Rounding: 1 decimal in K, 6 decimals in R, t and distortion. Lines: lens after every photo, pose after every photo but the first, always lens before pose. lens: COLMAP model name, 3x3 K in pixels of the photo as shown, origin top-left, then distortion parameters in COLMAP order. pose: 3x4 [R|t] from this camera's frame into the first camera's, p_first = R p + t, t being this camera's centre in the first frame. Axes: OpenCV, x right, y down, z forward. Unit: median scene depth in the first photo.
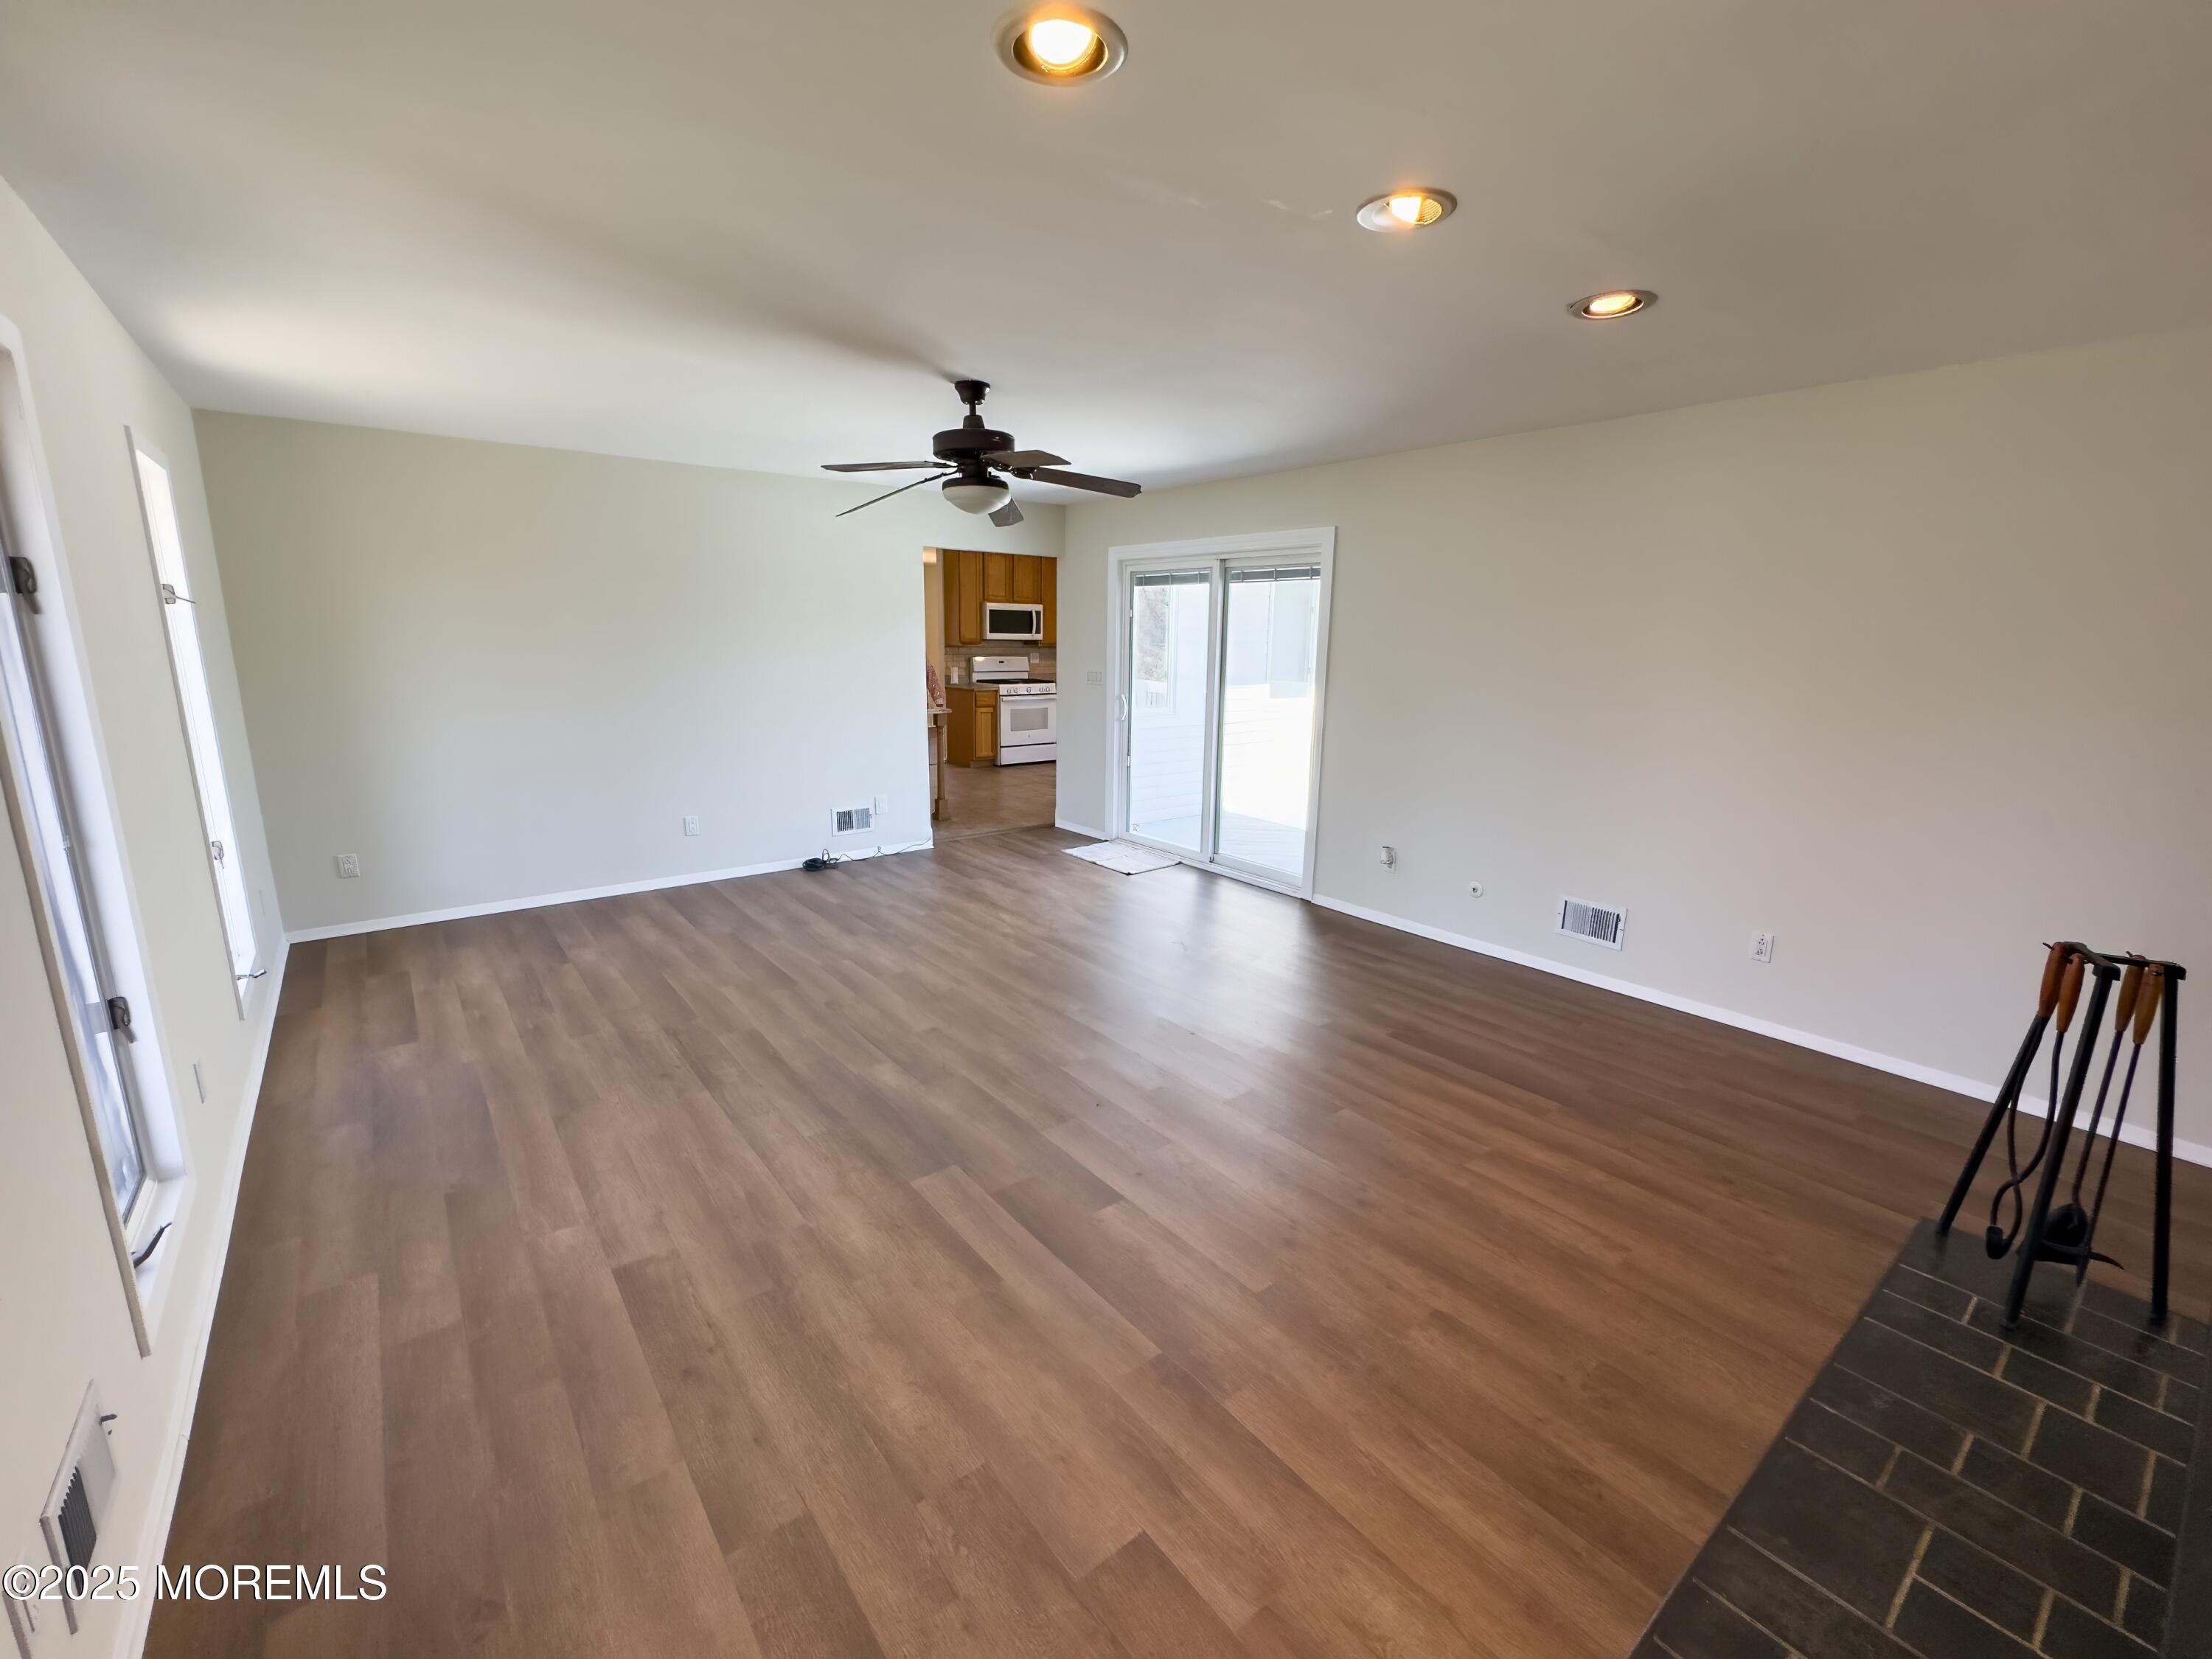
lens RADIAL K [[930.7, 0, 1092.9], [0, 930.7, 833.1], [0, 0, 1]] dist [-0.040170, 0.020924]
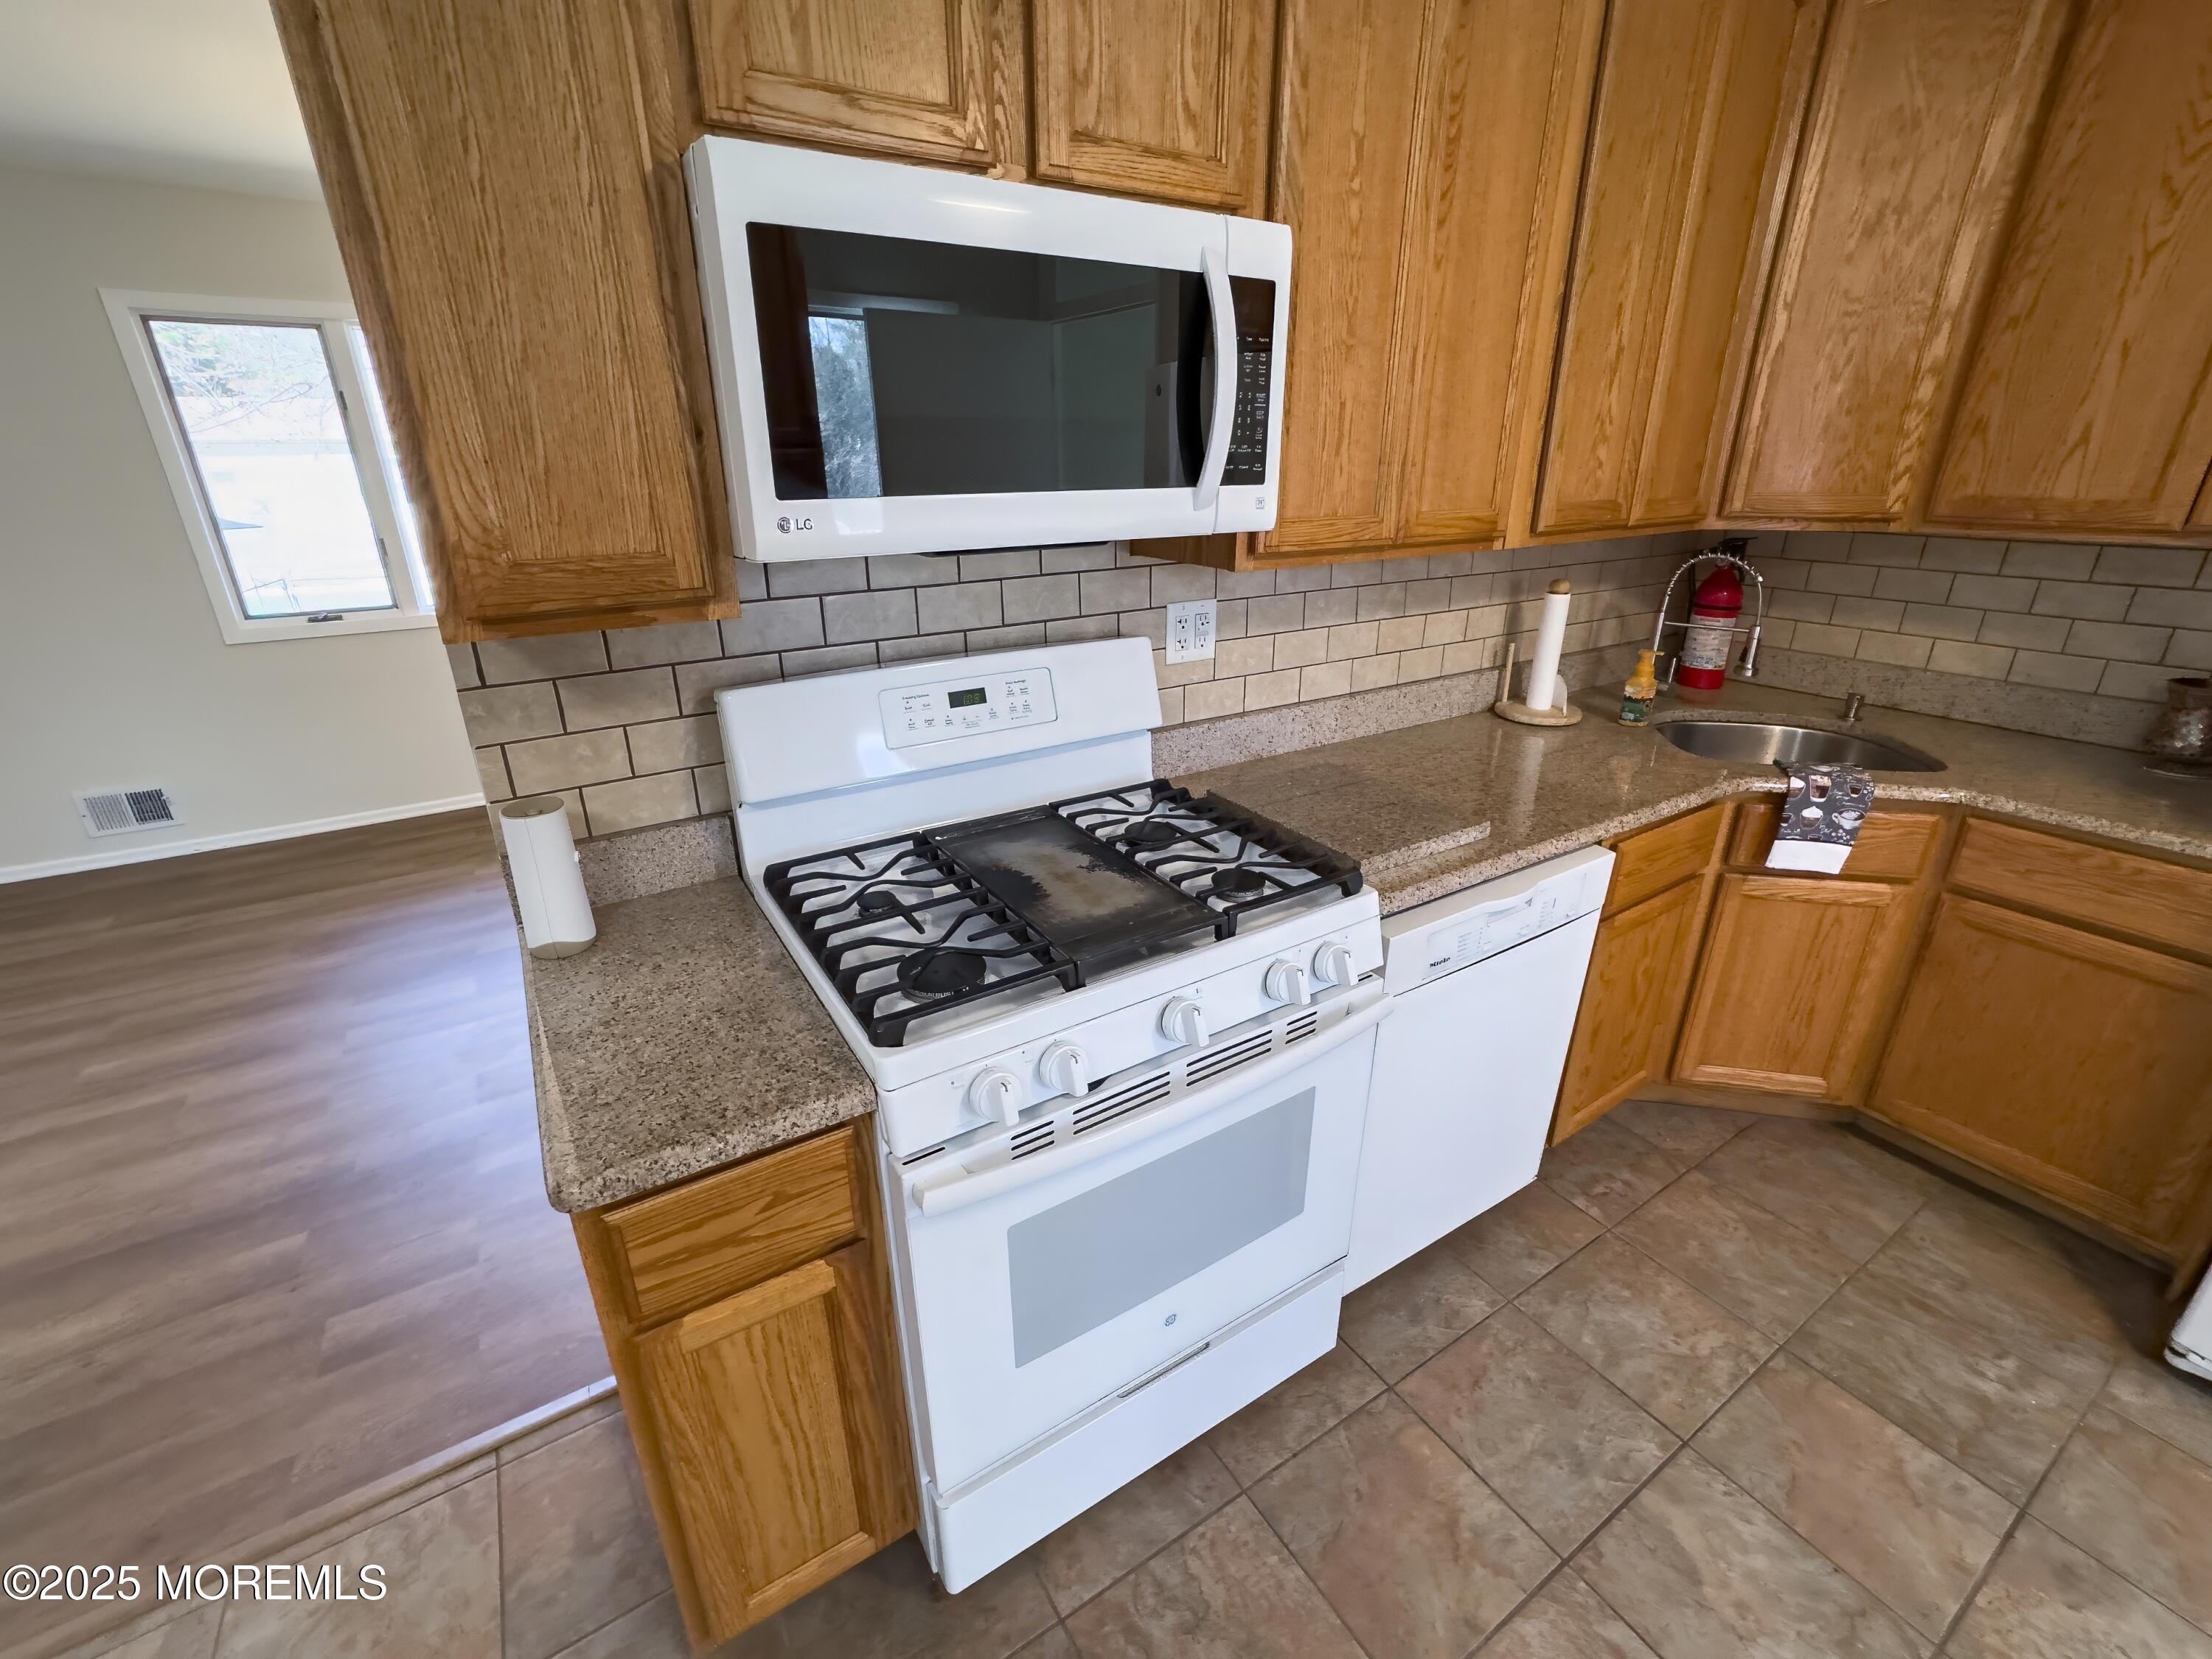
lens RADIAL K [[939.9, 0, 1106.0], [0, 939.9, 829.5], [0, 0, 1]] dist [-0.041921, 0.019840]
pose [[0.995436, 0.017378, -0.093834, -0.065685], [-0.001260, 0.985588, 0.169158, -0.192354], [0.095421, -0.168268, 0.981112, 0.876946]]
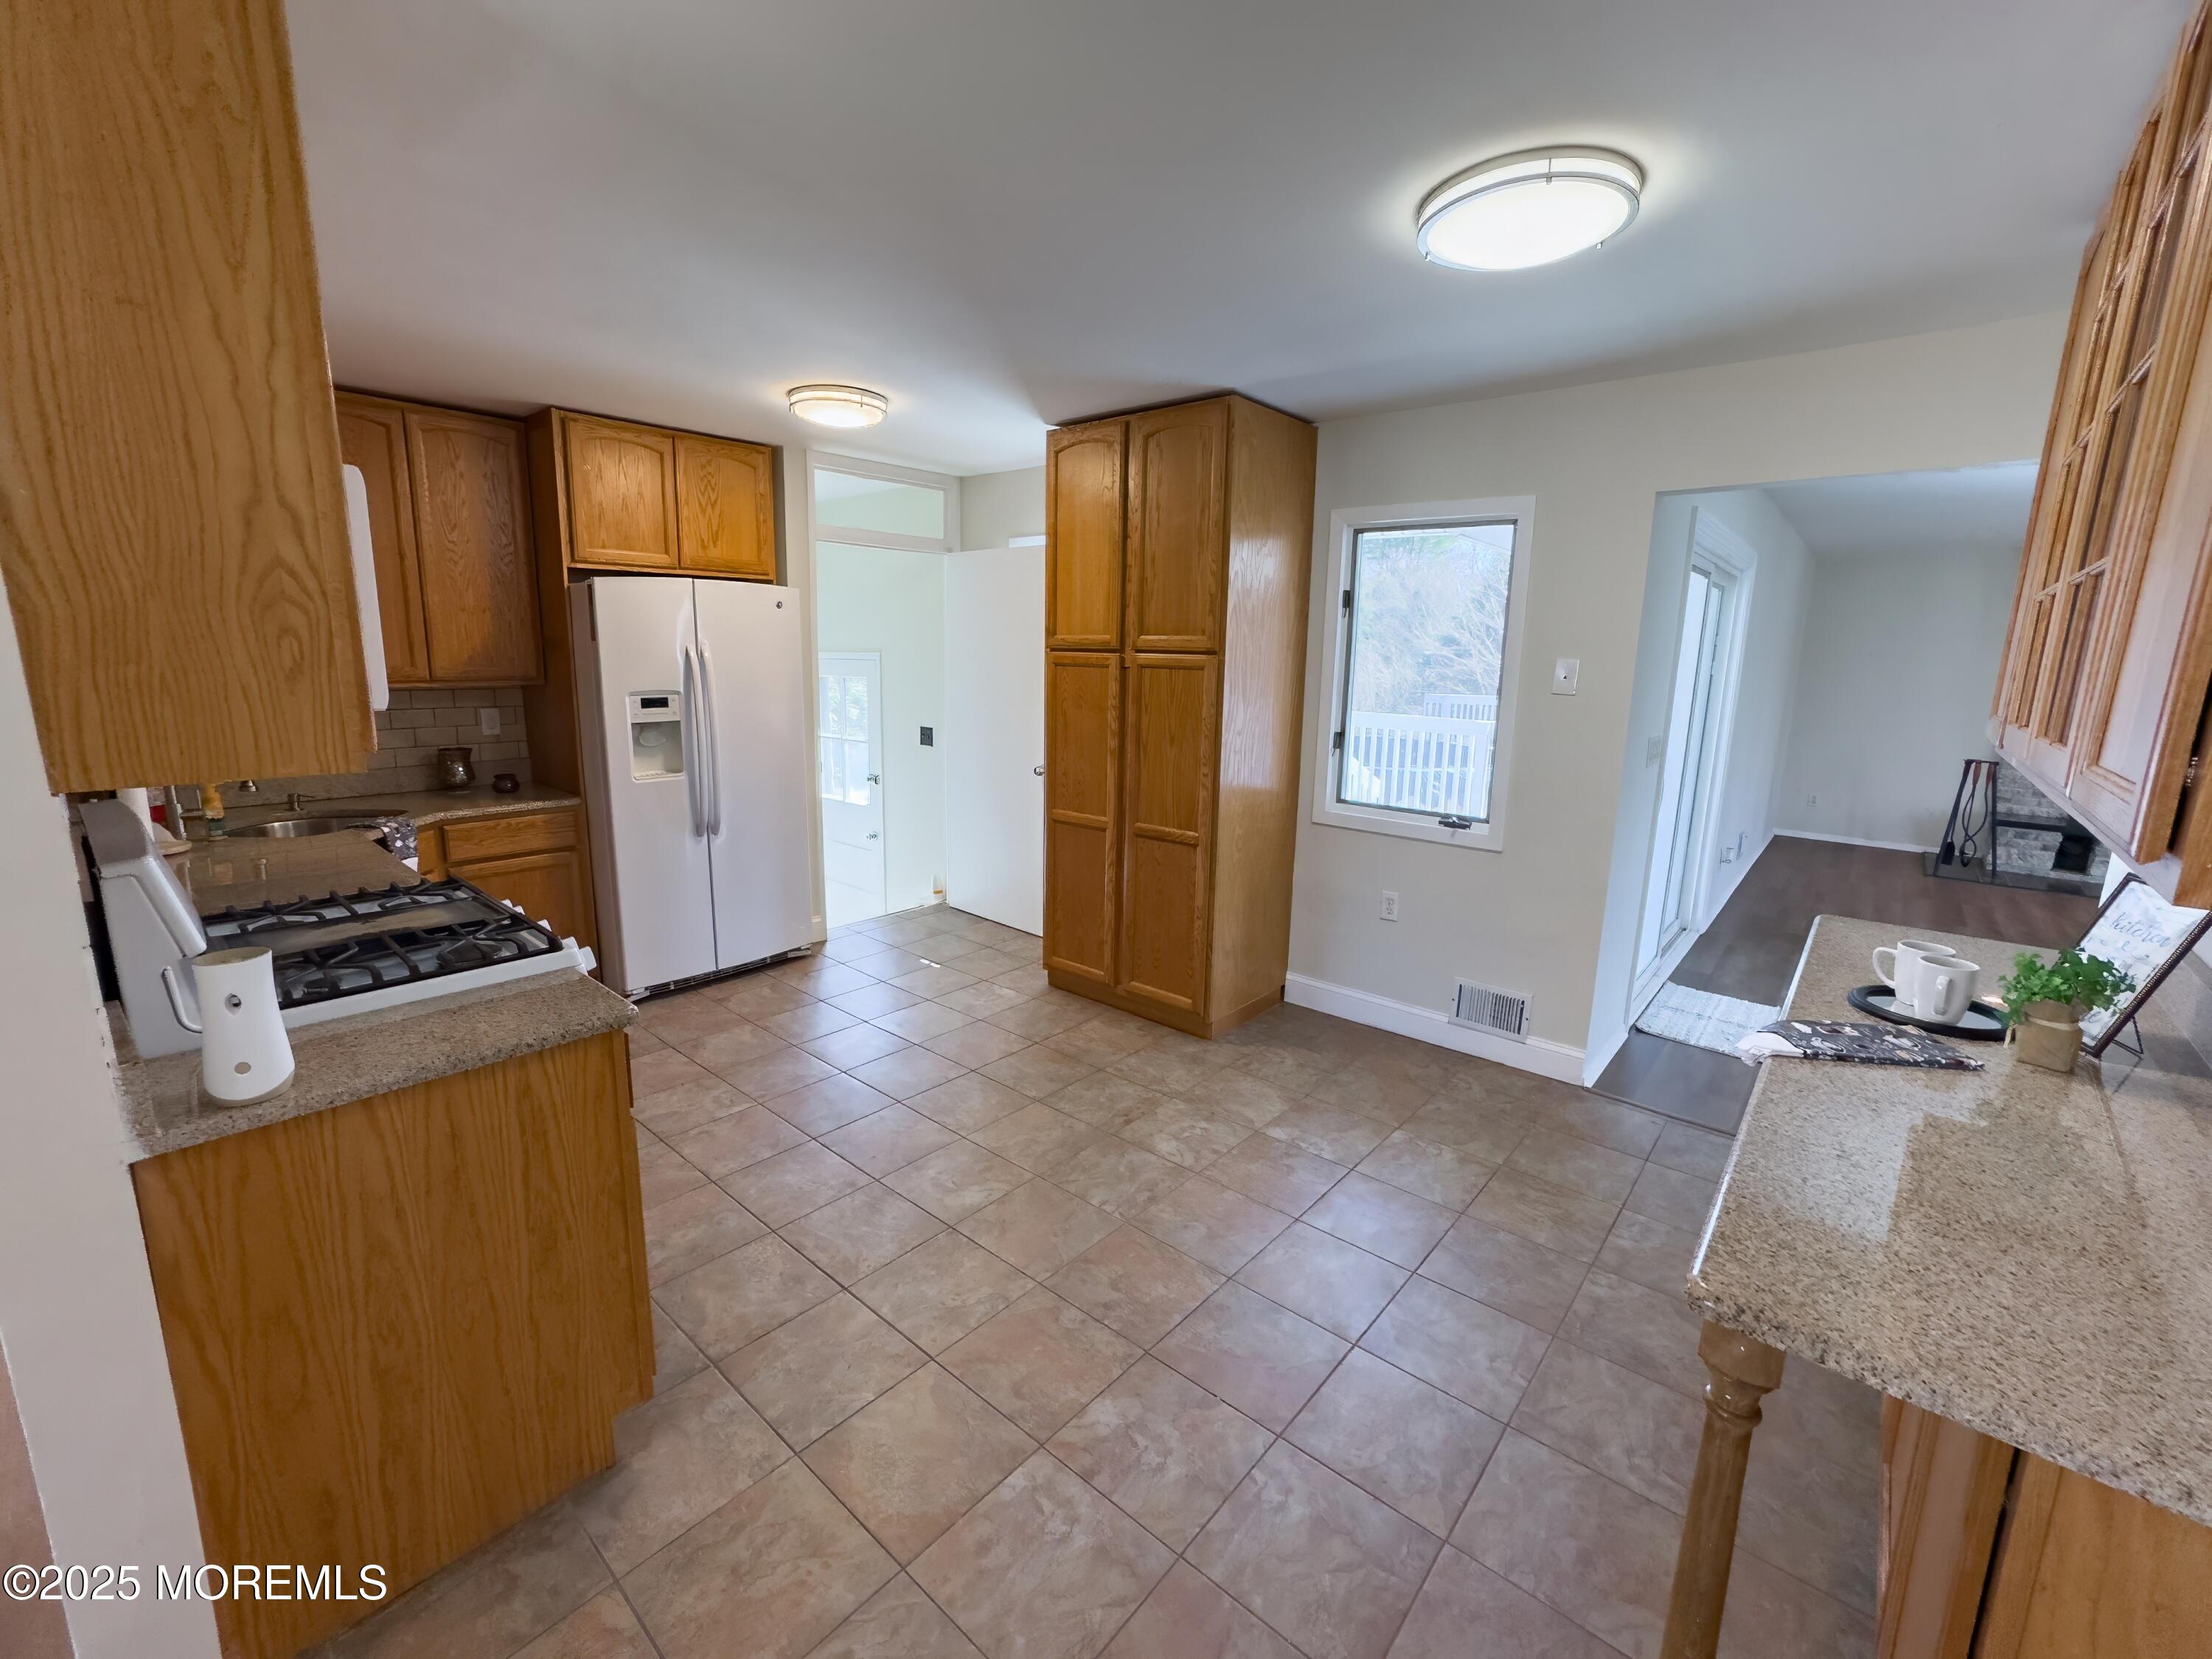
lens RADIAL K [[930.7, 0, 1092.9], [0, 930.7, 833.1], [0, 0, 1]] dist [-0.040170, 0.020924]
pose [[-0.185164, -0.208058, 0.960430, -0.279663], [0.189973, 0.951316, 0.242709, -0.198606], [-0.964170, 0.227397, -0.136624, 0.885294]]
